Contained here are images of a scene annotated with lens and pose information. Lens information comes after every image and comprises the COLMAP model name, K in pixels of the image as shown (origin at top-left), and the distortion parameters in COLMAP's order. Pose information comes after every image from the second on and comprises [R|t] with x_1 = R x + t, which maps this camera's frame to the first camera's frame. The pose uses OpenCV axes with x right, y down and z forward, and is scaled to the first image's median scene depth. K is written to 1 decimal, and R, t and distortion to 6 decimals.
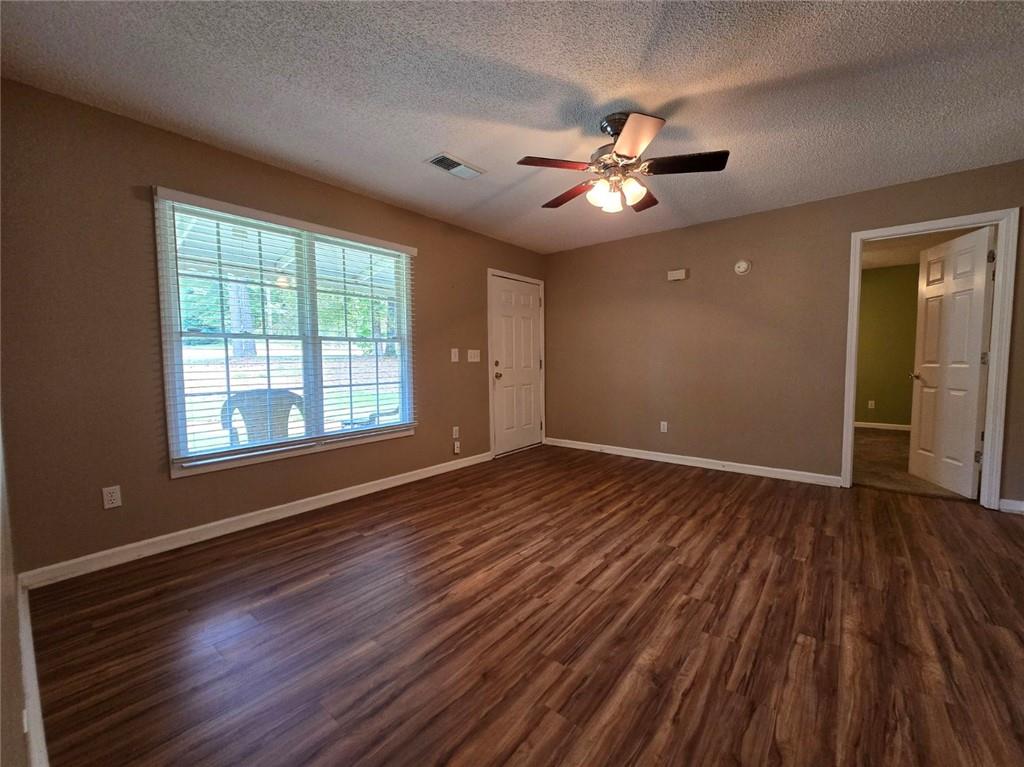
lens RADIAL K [[414.6, 0, 516.8], [0, 414.6, 385.7], [0, 0, 1]] dist [-0.001511, 0.000220]
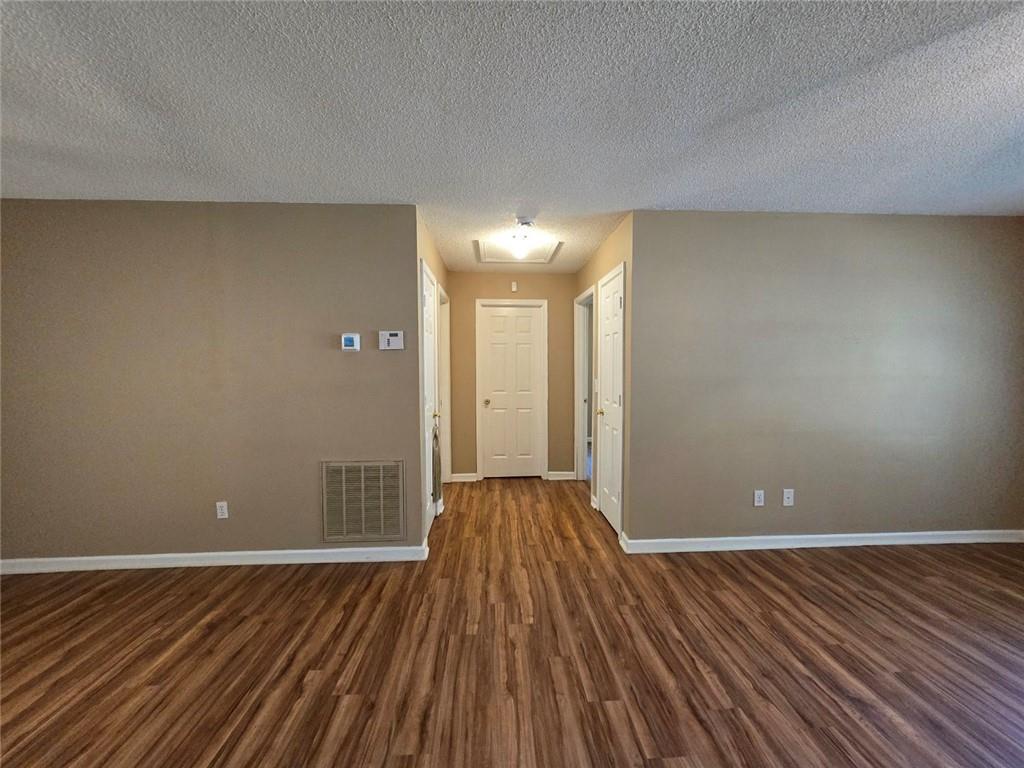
lens RADIAL K [[414.6, 0, 516.8], [0, 414.6, 386.2], [0, 0, 1]] dist [-0.001511, 0.000220]
pose [[-0.745225, 0.032421, -0.666024, 1.011016], [-0.036446, 0.995344, 0.089232, -0.129955], [0.665816, 0.090772, -0.740574, 0.645264]]
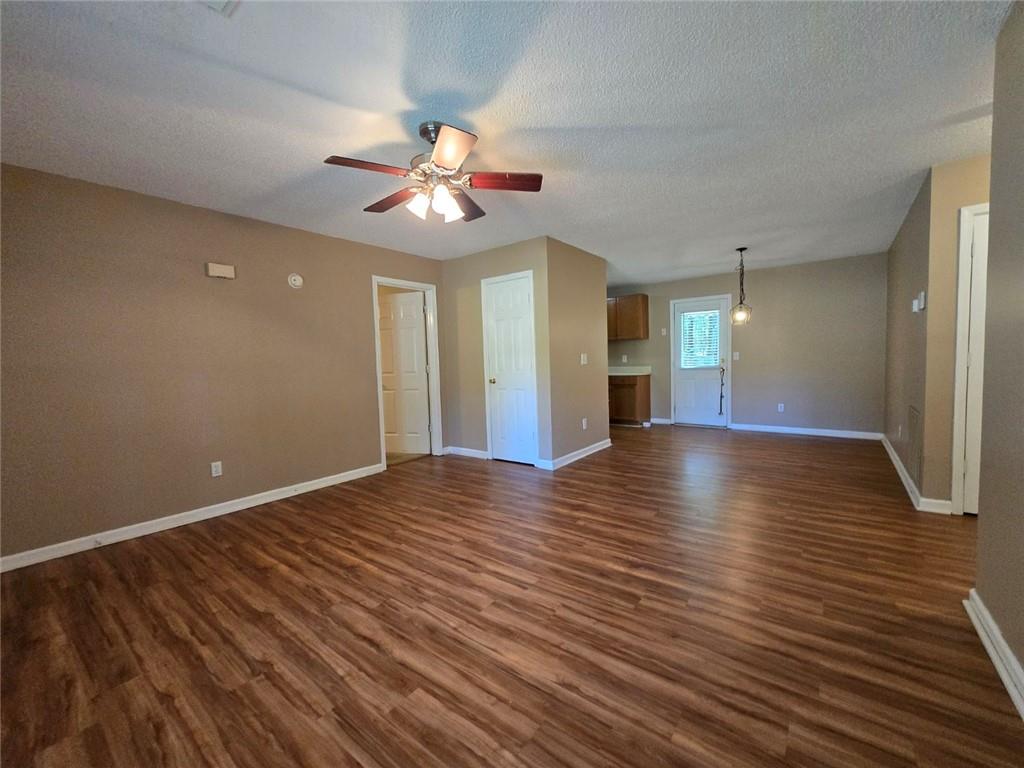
lens RADIAL K [[414.6, 0, 516.8], [0, 414.6, 386.2], [0, 0, 1]] dist [-0.001511, 0.000220]
pose [[-0.012401, -0.055275, 0.998394, -0.701567], [0.094924, 0.993897, 0.056205, -0.072101], [-0.995407, 0.095469, -0.007079, 0.799686]]
